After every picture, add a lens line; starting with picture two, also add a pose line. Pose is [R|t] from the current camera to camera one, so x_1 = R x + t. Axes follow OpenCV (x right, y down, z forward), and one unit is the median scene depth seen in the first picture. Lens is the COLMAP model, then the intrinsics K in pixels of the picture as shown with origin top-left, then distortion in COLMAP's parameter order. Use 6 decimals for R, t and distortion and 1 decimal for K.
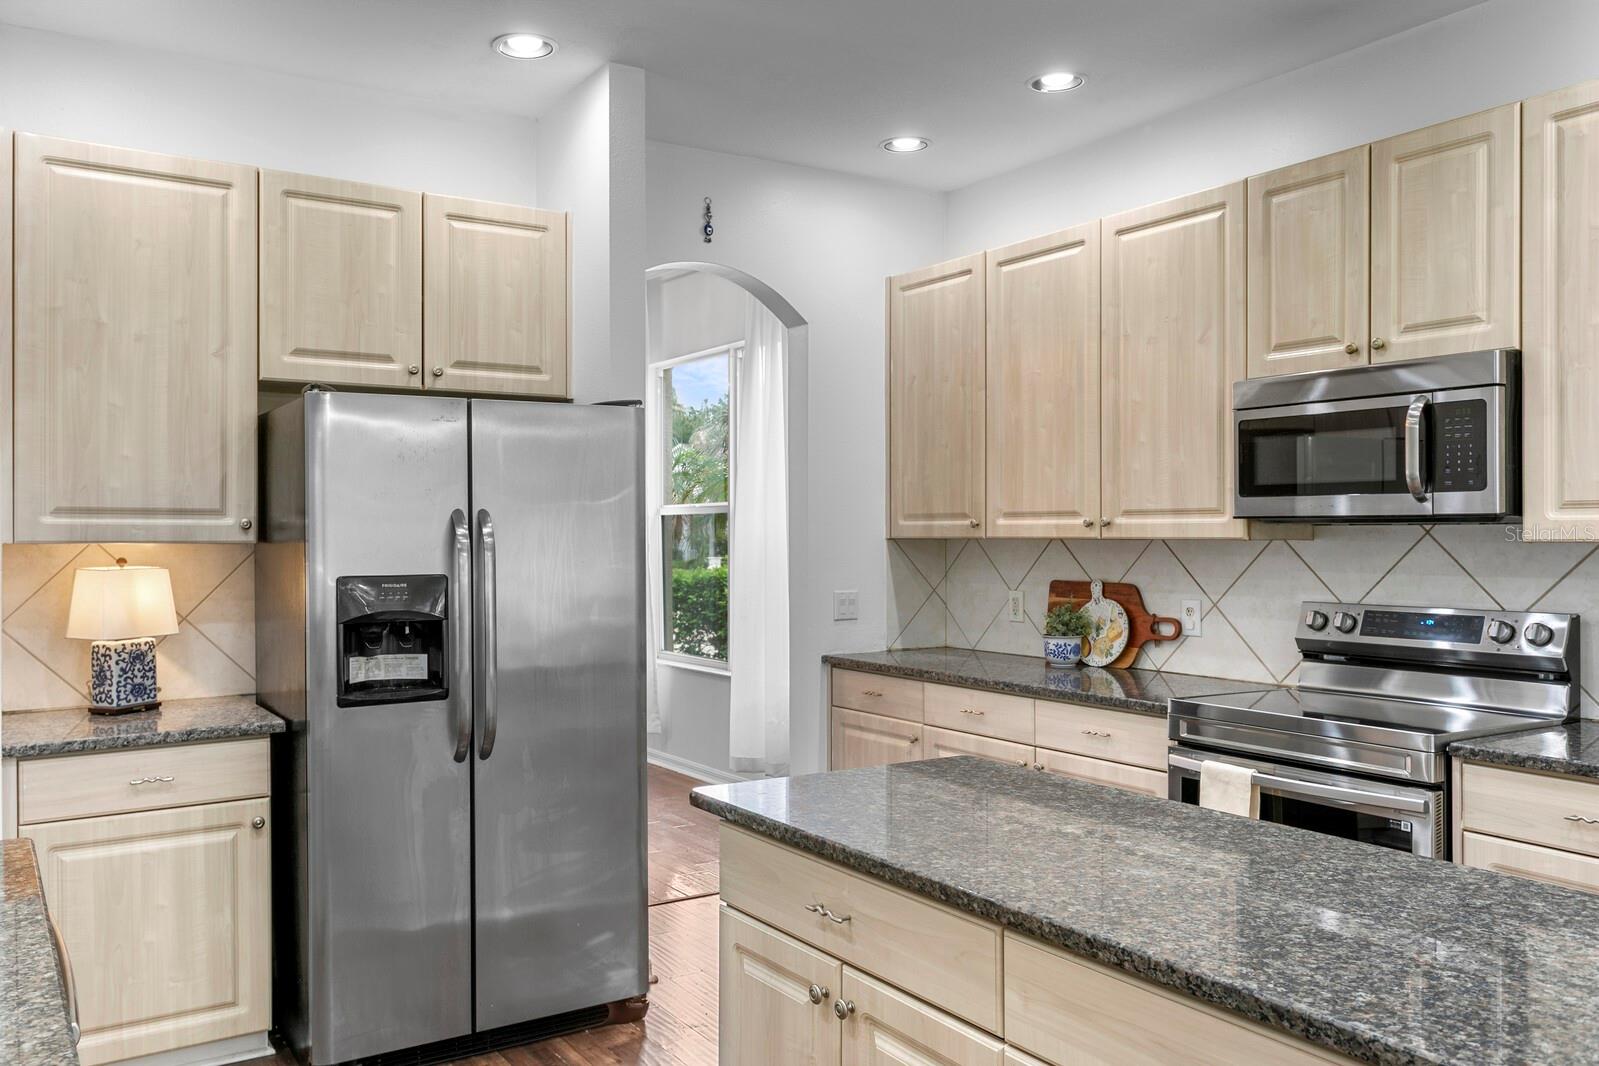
lens RADIAL K [[1267.2, 0, 779.6], [0, 1267.2, 535.1], [0, 0, 1]] dist [0.011167, 0.004908]
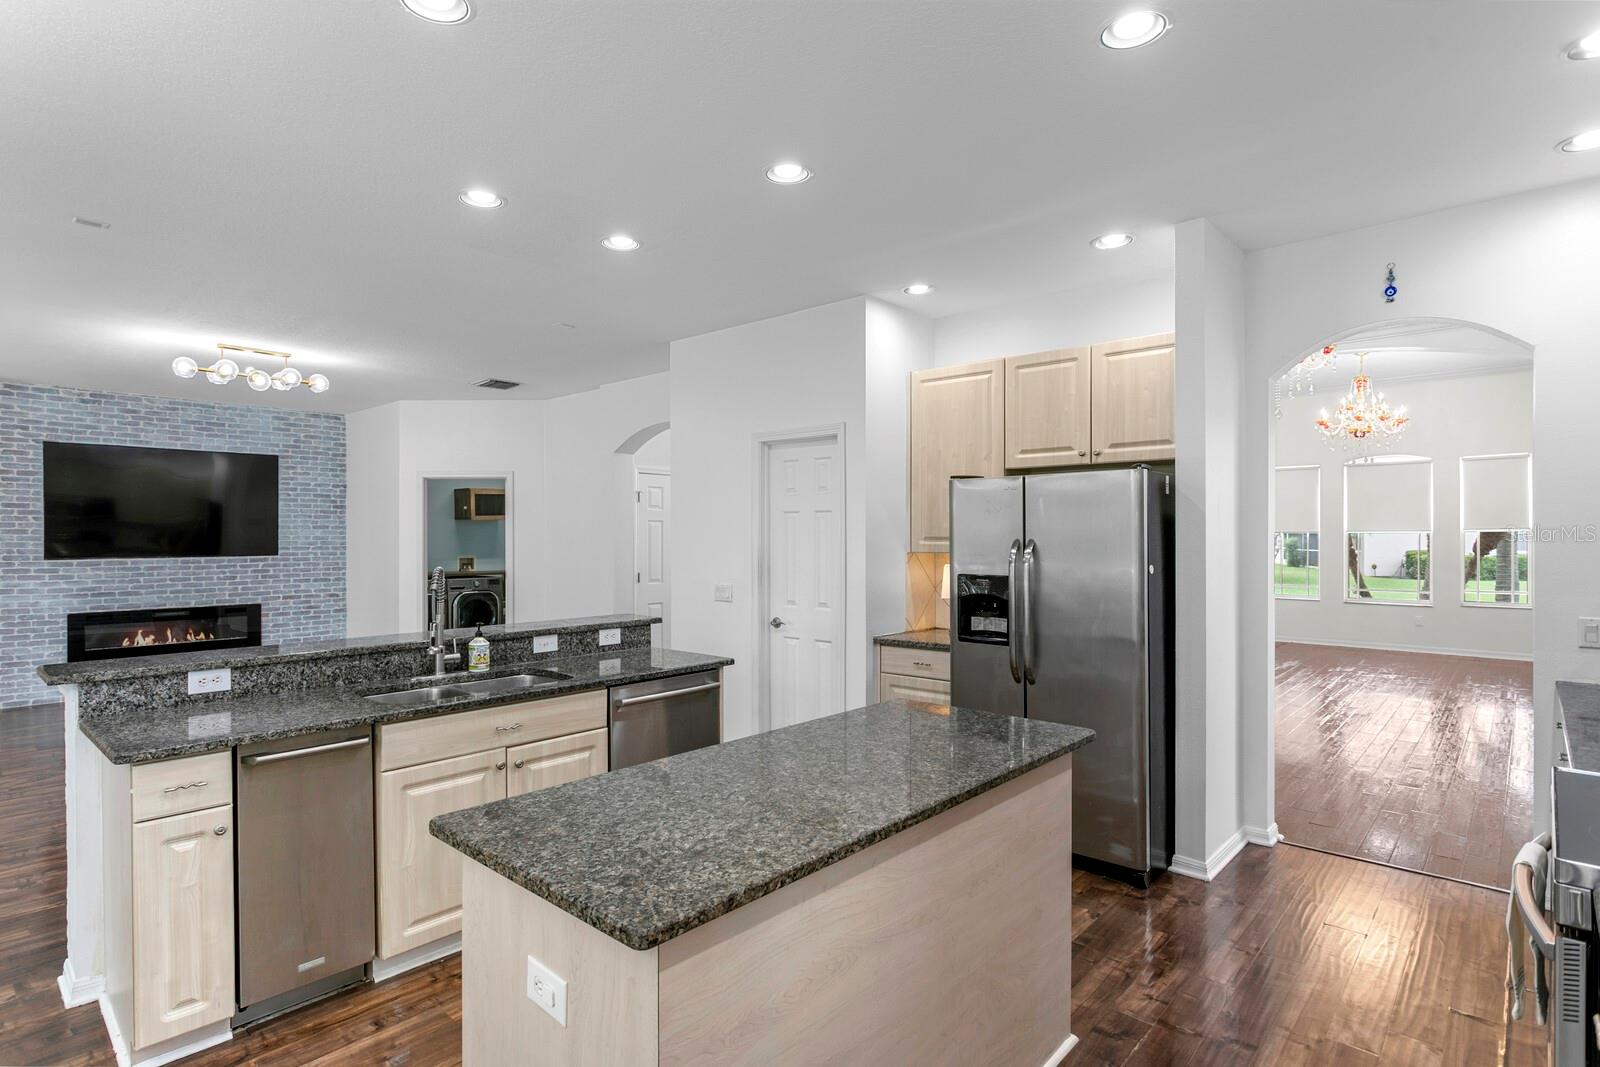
lens RADIAL K [[808.7, 0, 761.6], [0, 808.7, 535.9], [0, 0, 1]] dist [0.011599, -0.003178]
pose [[0.251511, 0.002558, -0.967851, 0.653974], [-0.001667, 0.999996, 0.002210, -0.023550], [0.967853, 0.001058, 0.251514, 0.329171]]
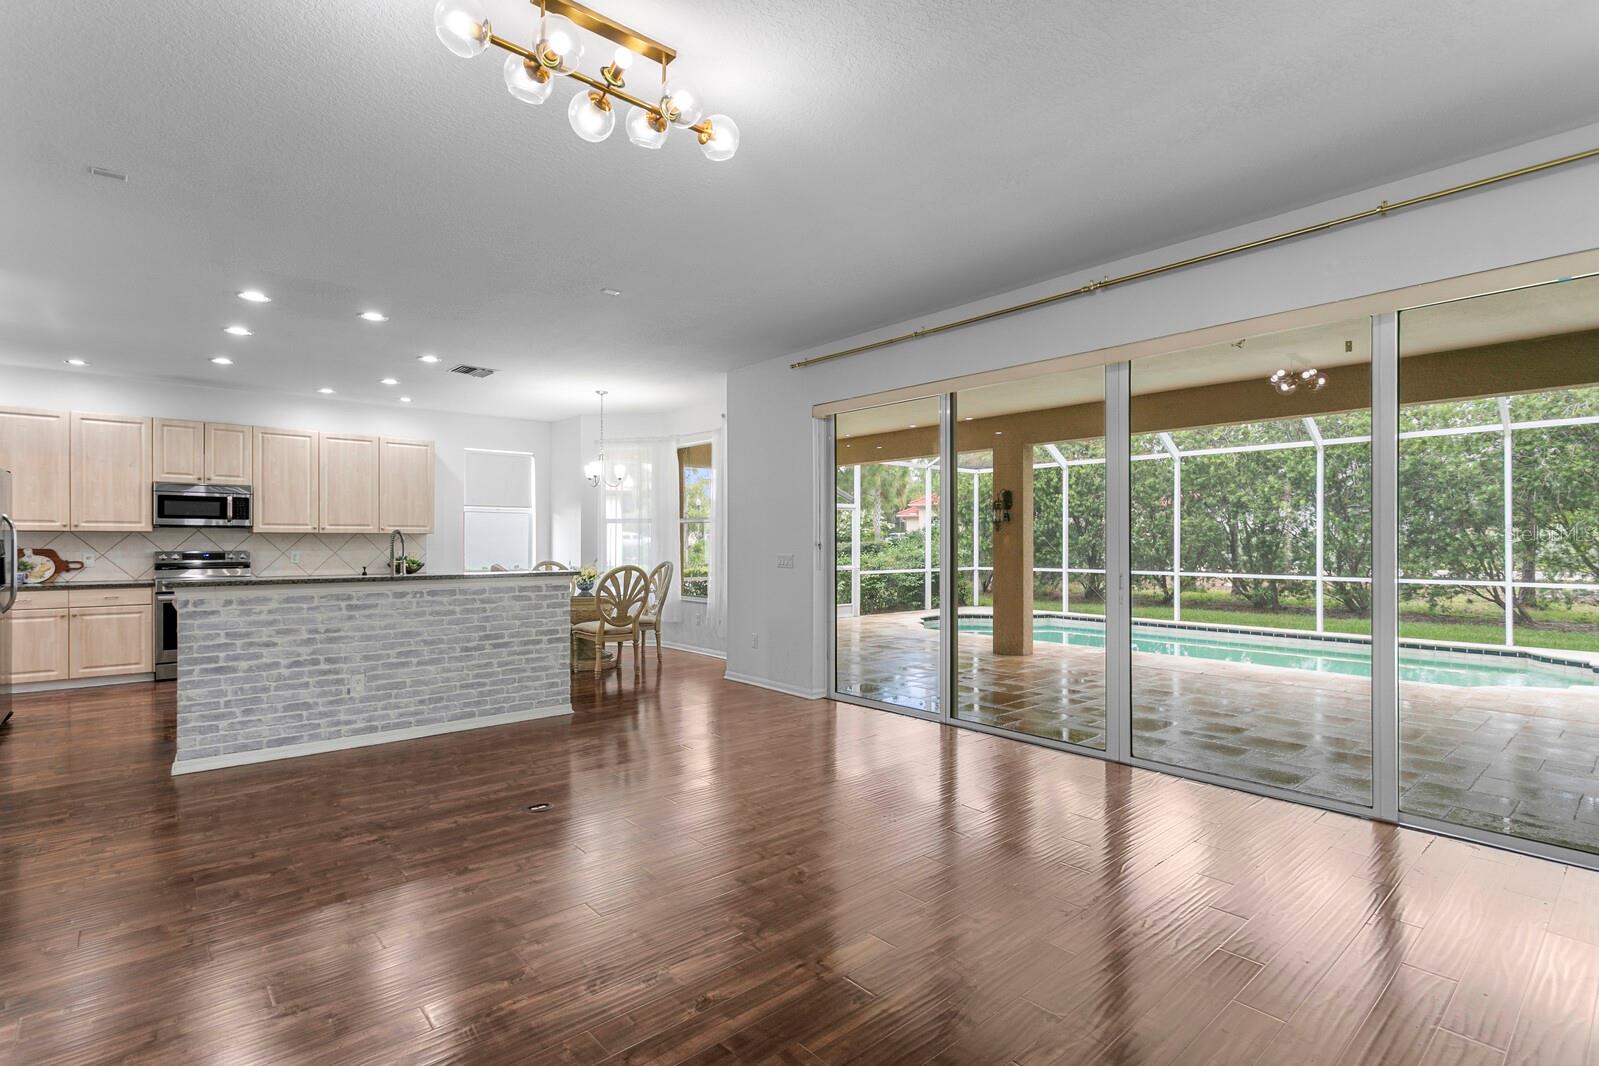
lens RADIAL K [[762.4, 0, 769.4], [0, 762.4, 543.4], [0, 0, 1]] dist [-0.000955, 0.004469]
pose [[-0.134478, 0.002043, 0.990915, -1.776482], [0.002479, 0.999995, -0.001725, 0.041462], [-0.990914, 0.002224, -0.134482, -0.277701]]
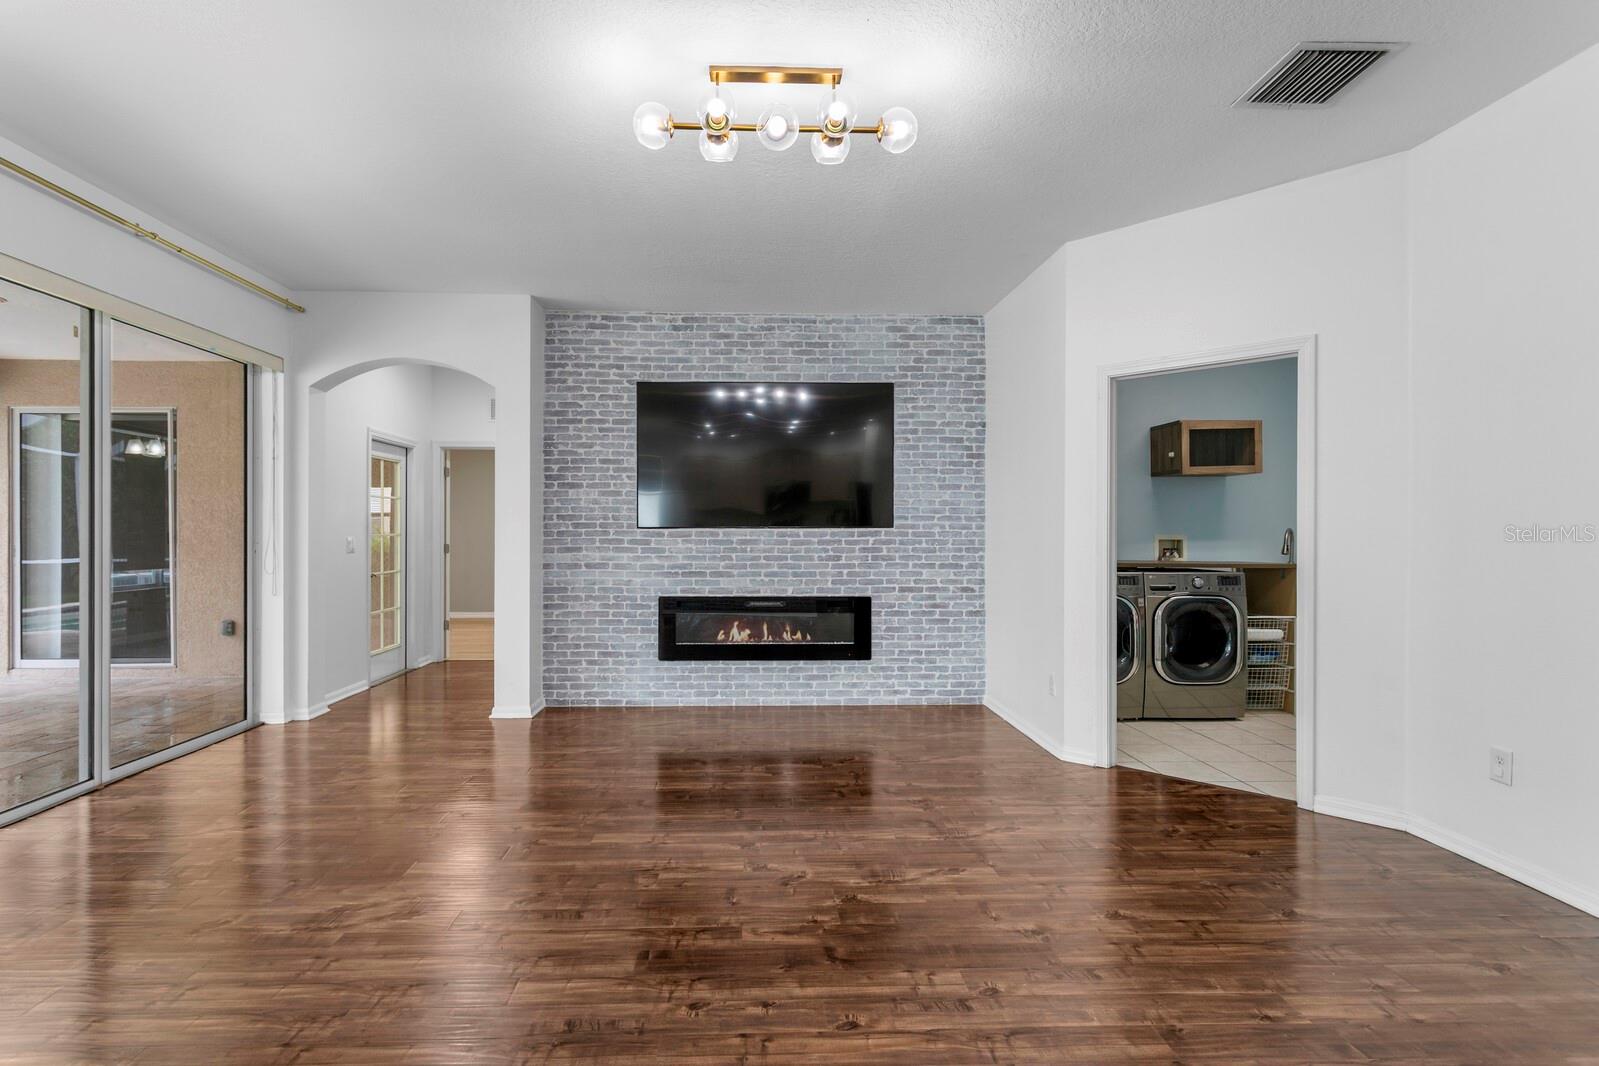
lens RADIAL K [[762.4, 0, 770.3], [0, 762.4, 534.0], [0, 0, 1]] dist [-0.000955, 0.004469]
pose [[-0.507865, 0.005826, -0.861417, -0.514884], [-0.001283, 0.999971, 0.007520, 0.040309], [0.861435, 0.004924, -0.507843, 0.131556]]
